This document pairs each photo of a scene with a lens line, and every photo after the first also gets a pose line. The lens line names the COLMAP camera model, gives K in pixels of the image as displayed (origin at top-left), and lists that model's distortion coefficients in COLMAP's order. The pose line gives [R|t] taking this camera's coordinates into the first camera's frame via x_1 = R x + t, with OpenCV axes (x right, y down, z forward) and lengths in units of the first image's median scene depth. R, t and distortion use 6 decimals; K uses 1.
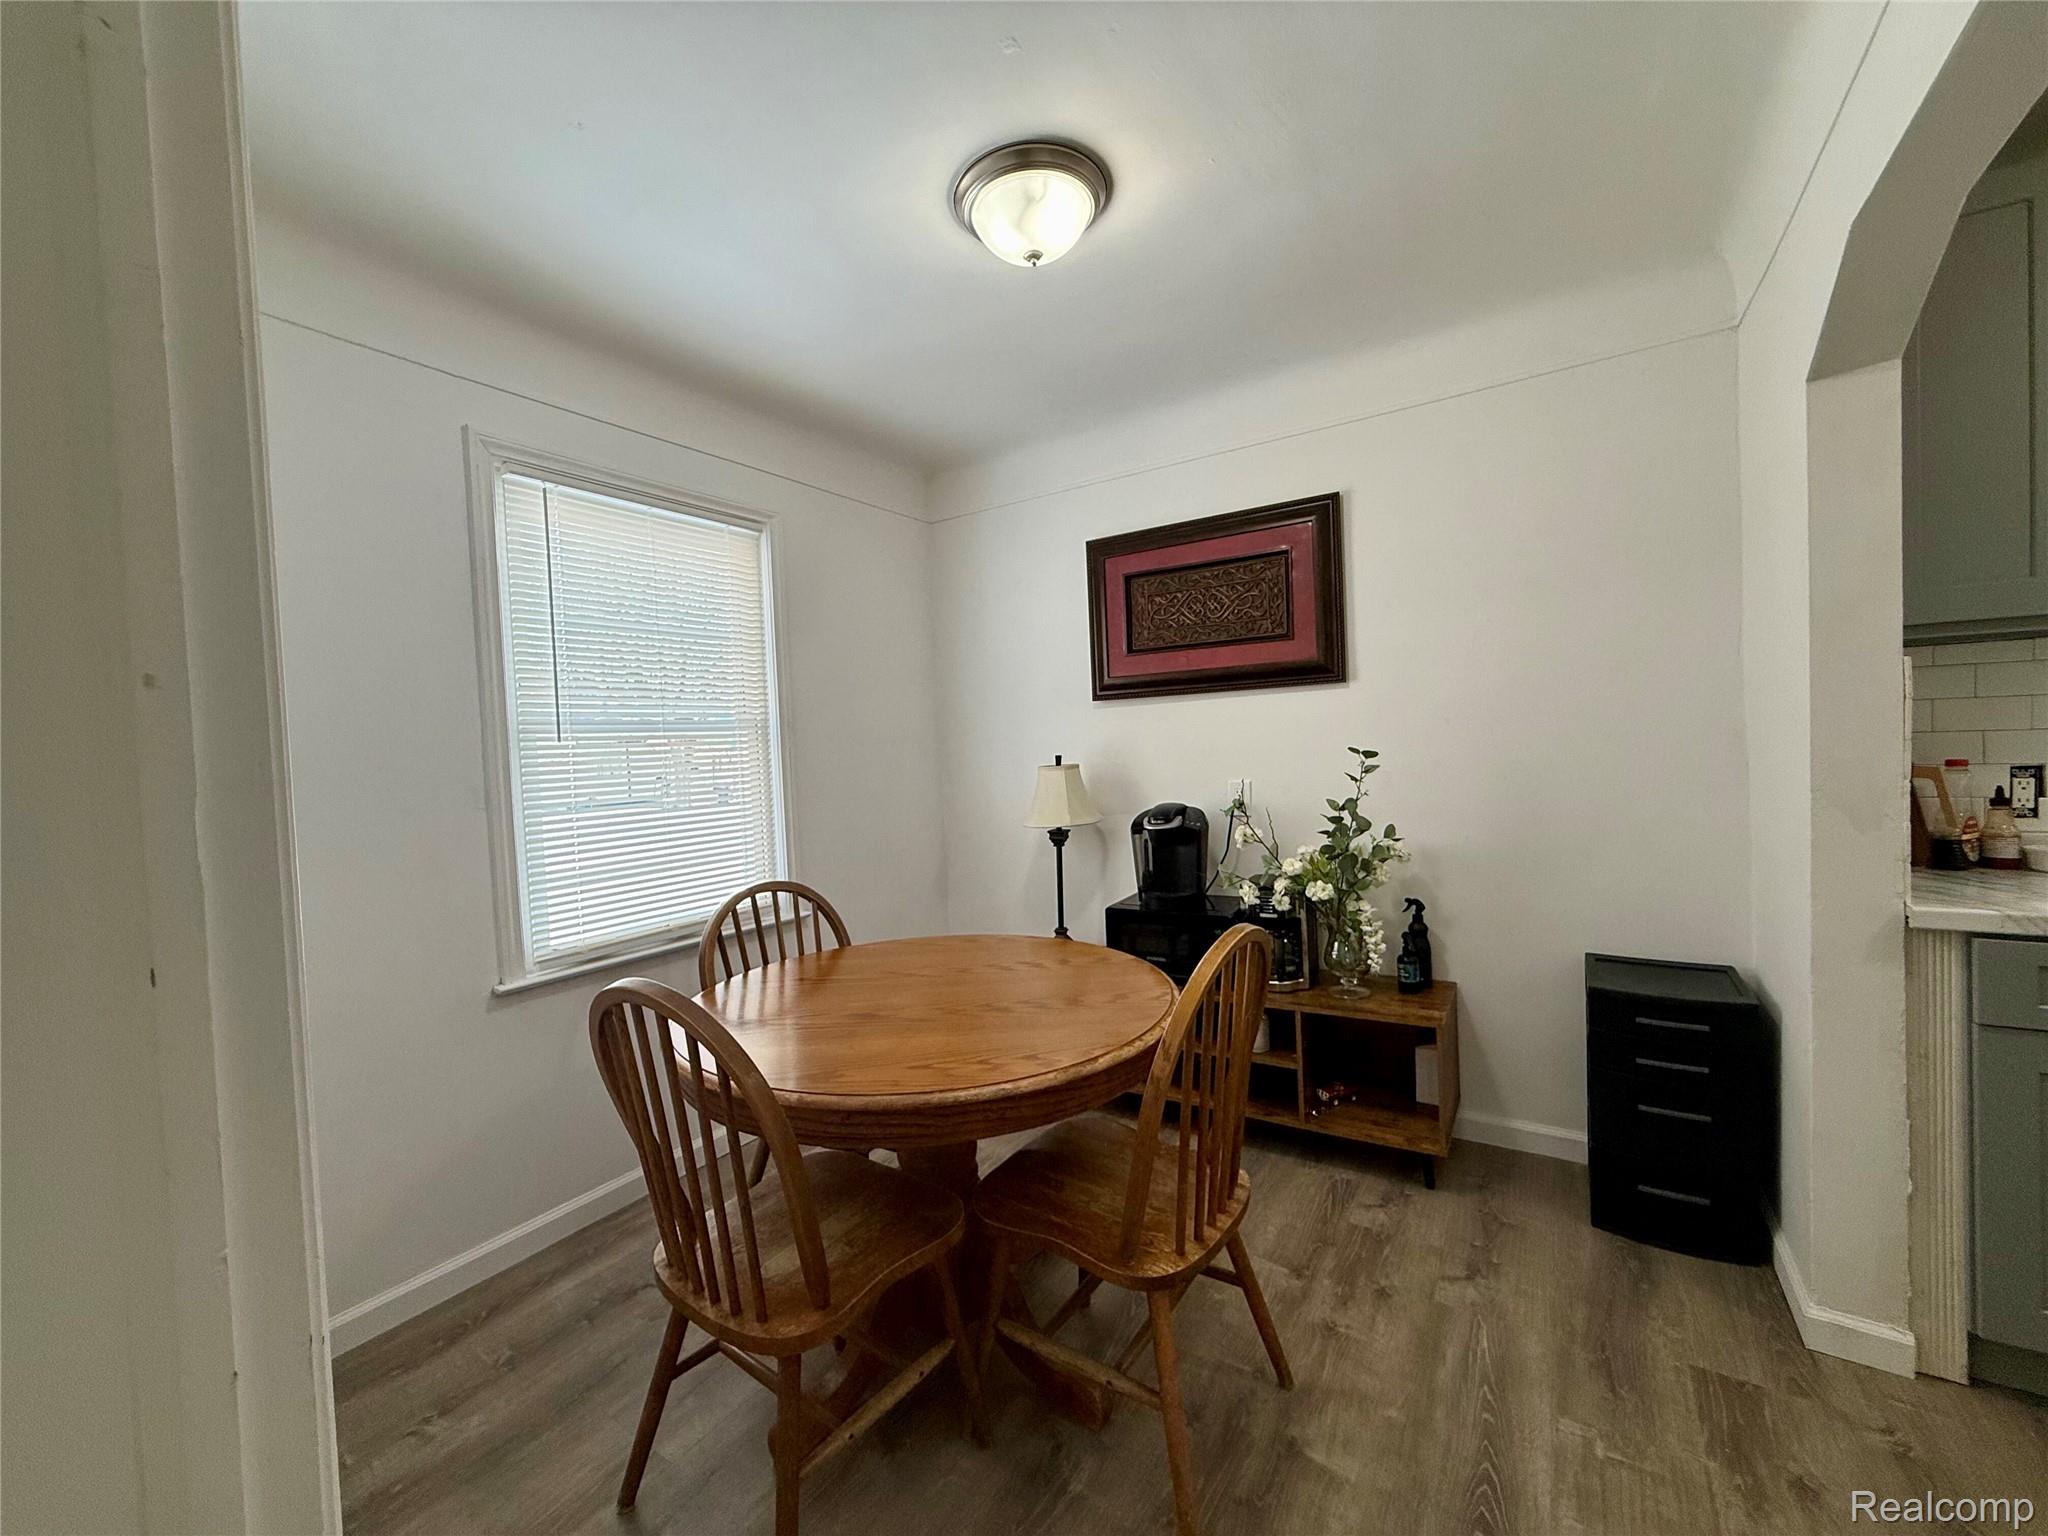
lens RADIAL K [[812.8, 0, 1015.1], [0, 812.8, 770.4], [0, 0, 1]] dist [0.002437, 0.000354]
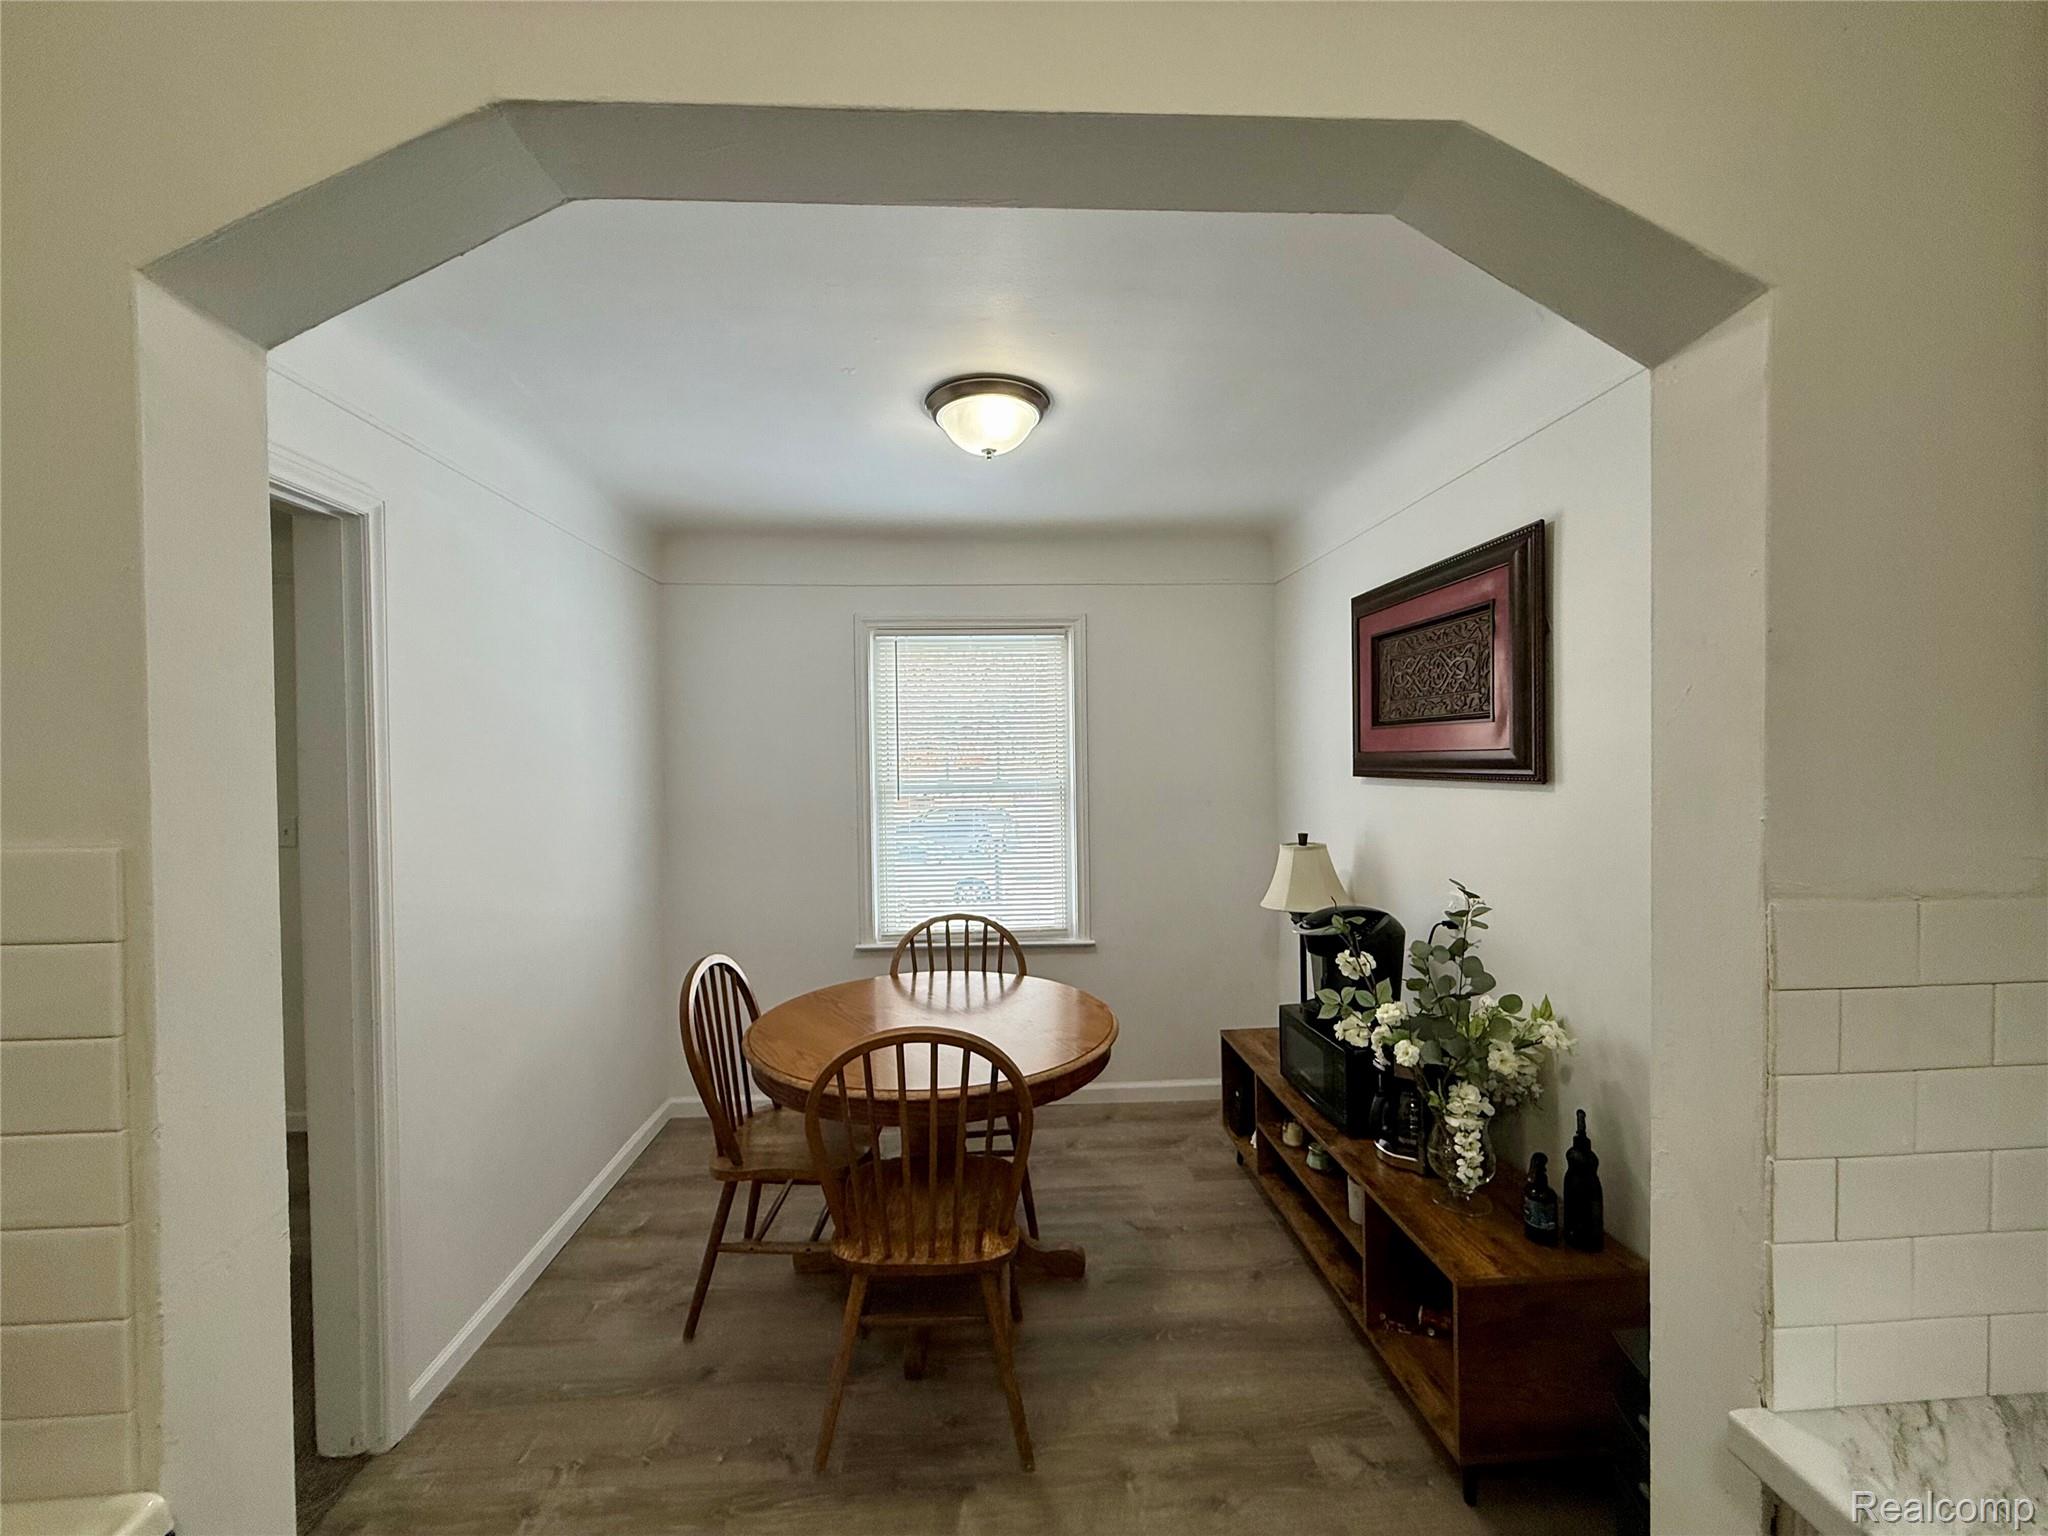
lens RADIAL K [[814.3, 0, 1018.5], [0, 814.3, 767.4], [0, 0, 1]] dist [-0.000571, 0.000217]
pose [[0.597733, 0.044459, -0.800462, 0.835959], [-0.036914, 0.998928, 0.027916, -0.150397], [0.800845, 0.012862, 0.598733, 0.236519]]
